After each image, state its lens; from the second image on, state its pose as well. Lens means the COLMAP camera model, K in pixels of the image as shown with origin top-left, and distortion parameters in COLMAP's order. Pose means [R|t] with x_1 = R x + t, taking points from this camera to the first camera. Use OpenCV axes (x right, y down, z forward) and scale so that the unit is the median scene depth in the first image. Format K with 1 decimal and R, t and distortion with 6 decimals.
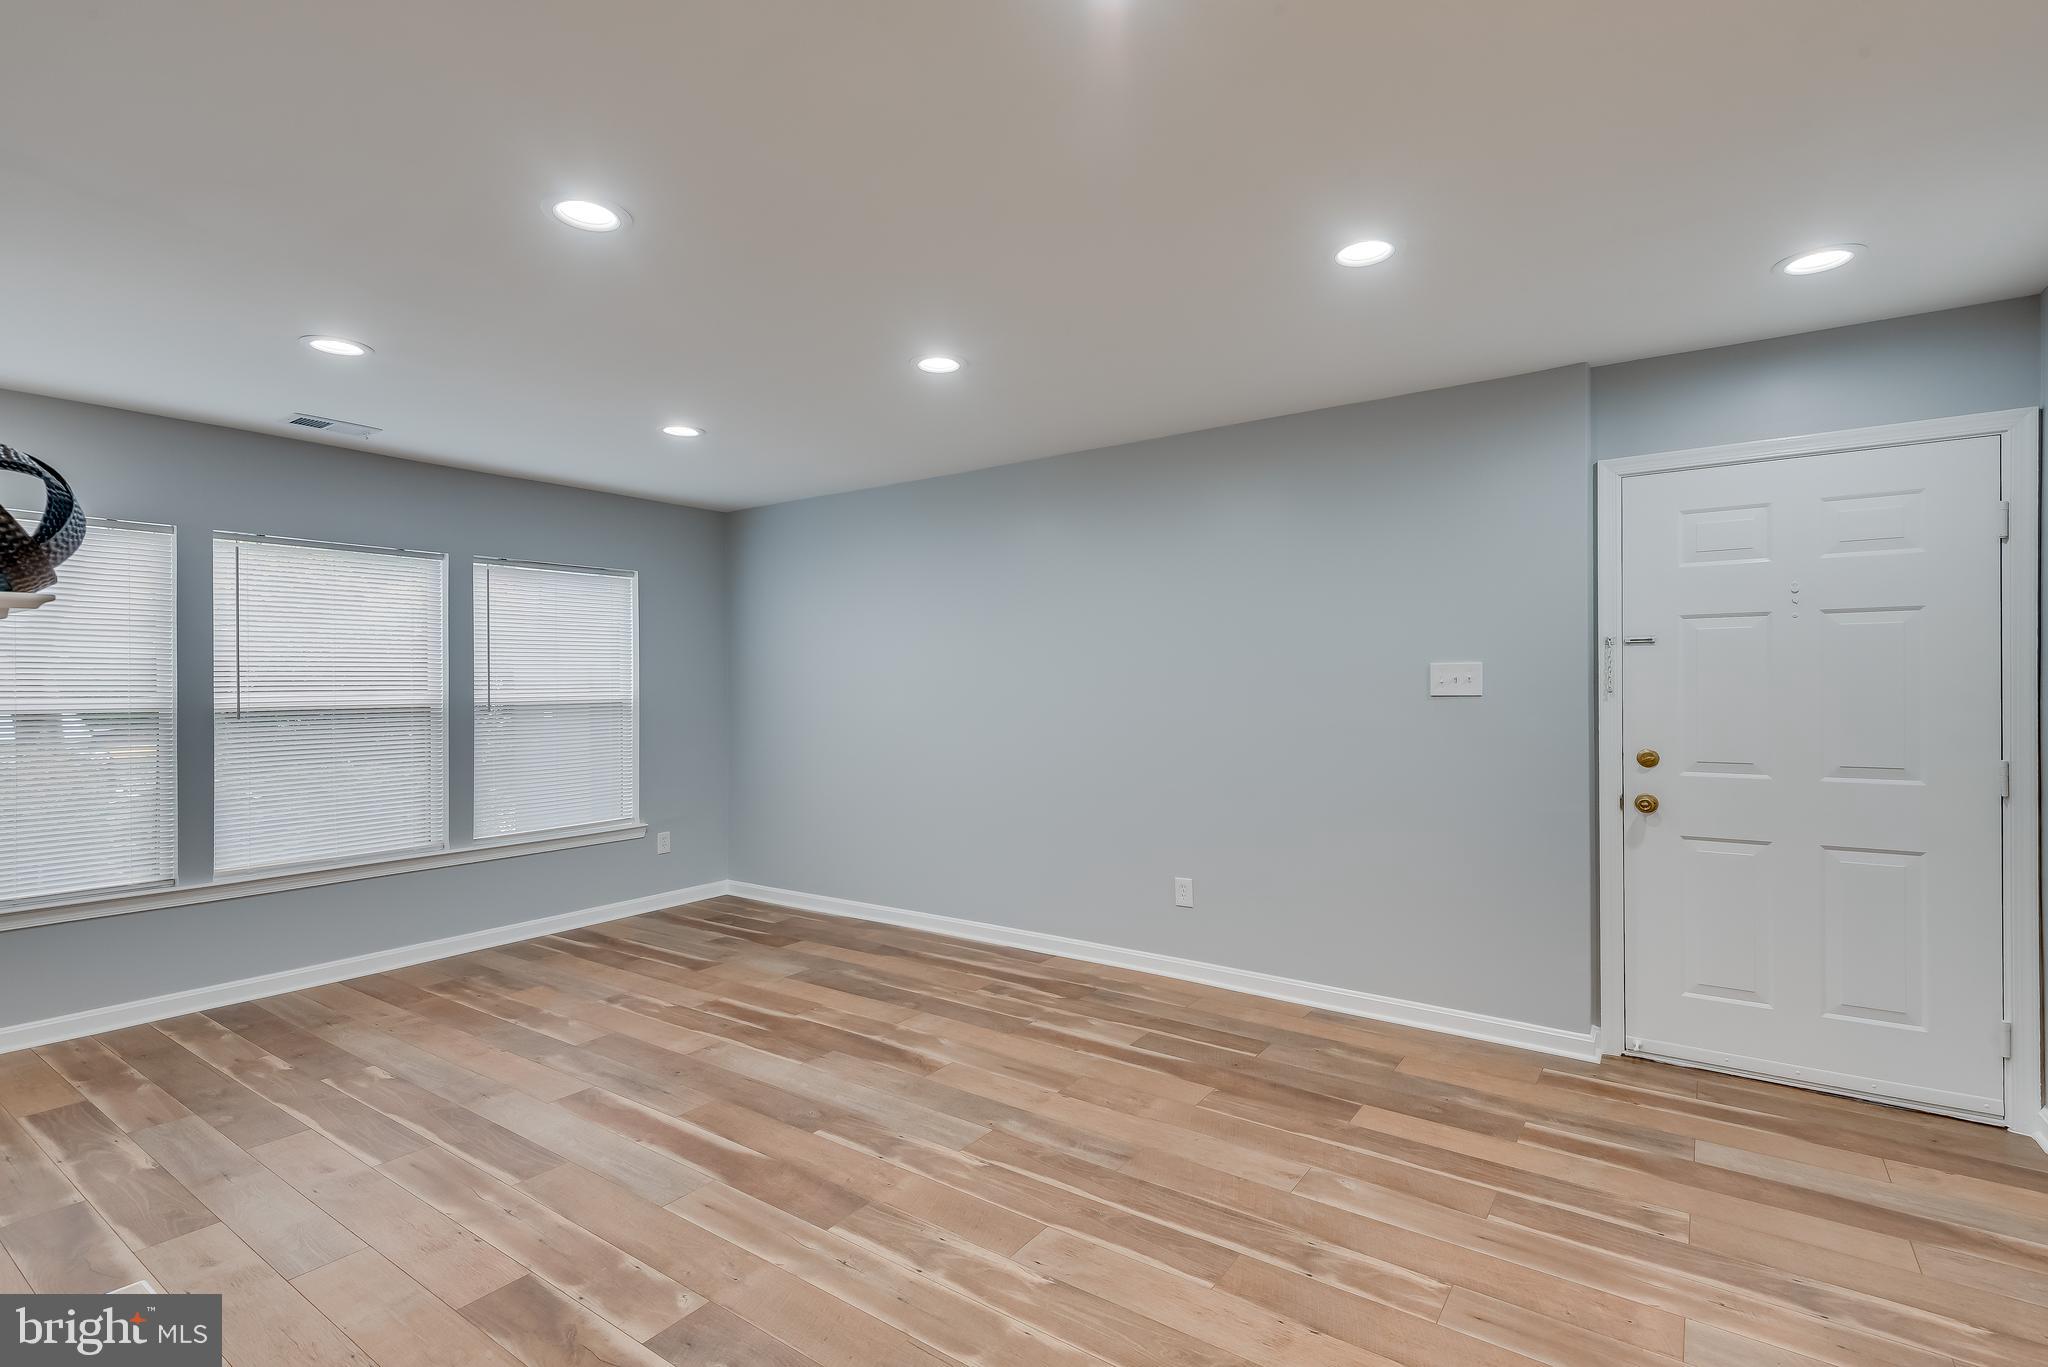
lens RADIAL K [[923.7, 0, 1034.6], [0, 923.7, 674.1], [0, 0, 1]] dist [0.036970, -0.019575]
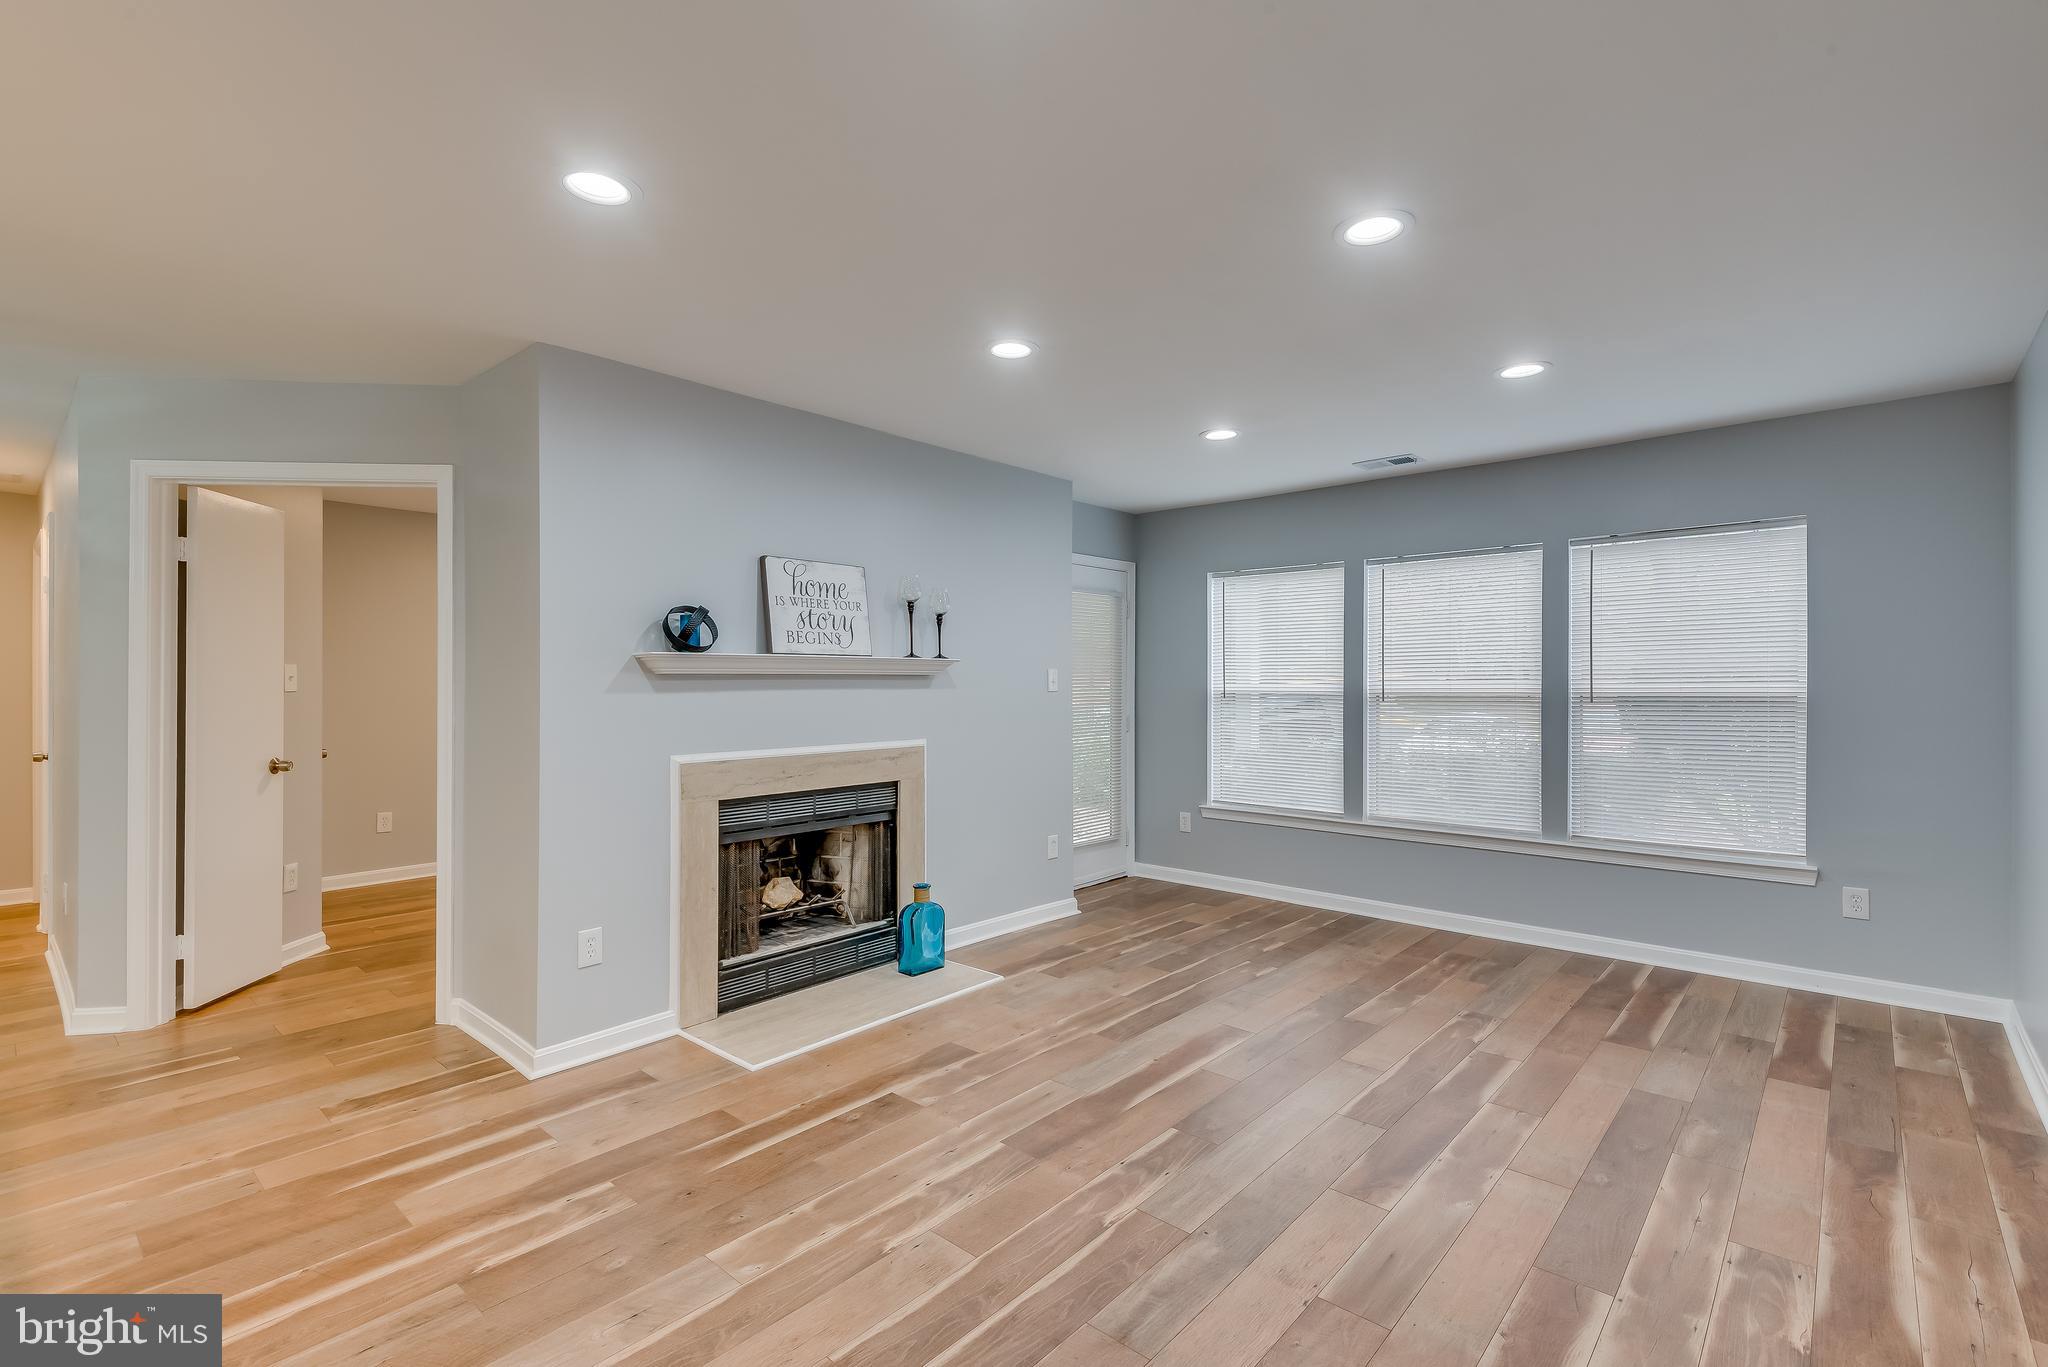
lens RADIAL K [[943.6, 0, 1012.9], [0, 943.6, 680.4], [0, 0, 1]] dist [0.028912, -0.013455]
pose [[-0.132296, 0.000418, -0.991210, 0.650816], [0.021019, 0.999776, -0.002384, 0.007019], [0.990987, -0.021150, -0.132275, 0.794157]]
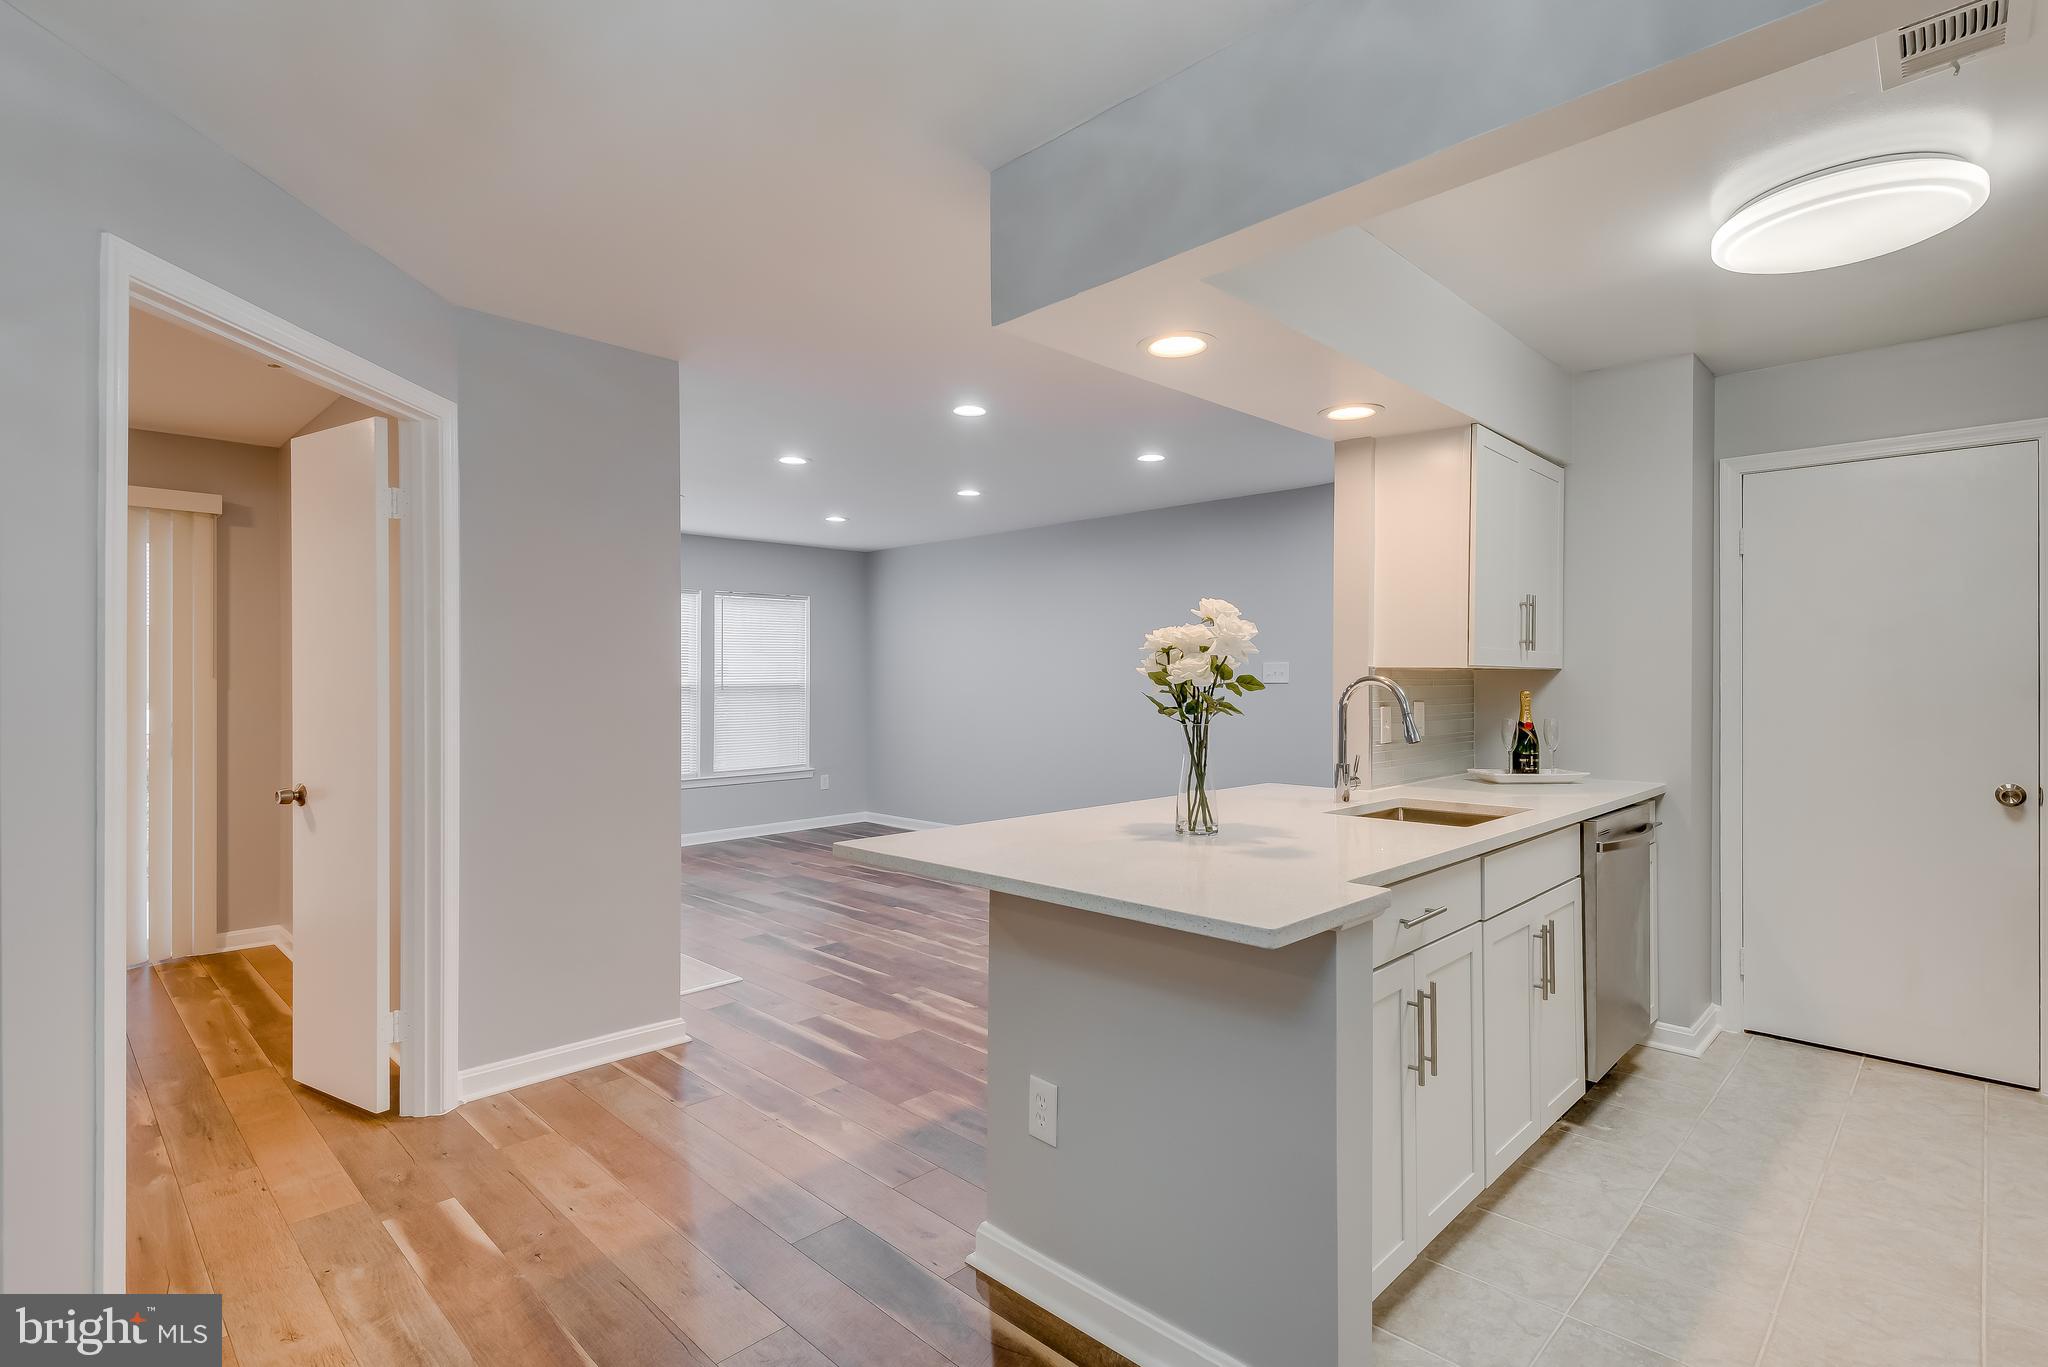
lens RADIAL K [[992.2, 0, 1008.0], [0, 992.2, 672.0], [0, 0, 1]] dist [0.010910, -0.012283]
pose [[0.979705, 0.005016, -0.200383, 0.338394], [-0.001782, 0.999865, 0.016318, -0.030321], [0.200438, -0.015630, 0.979582, -0.809200]]
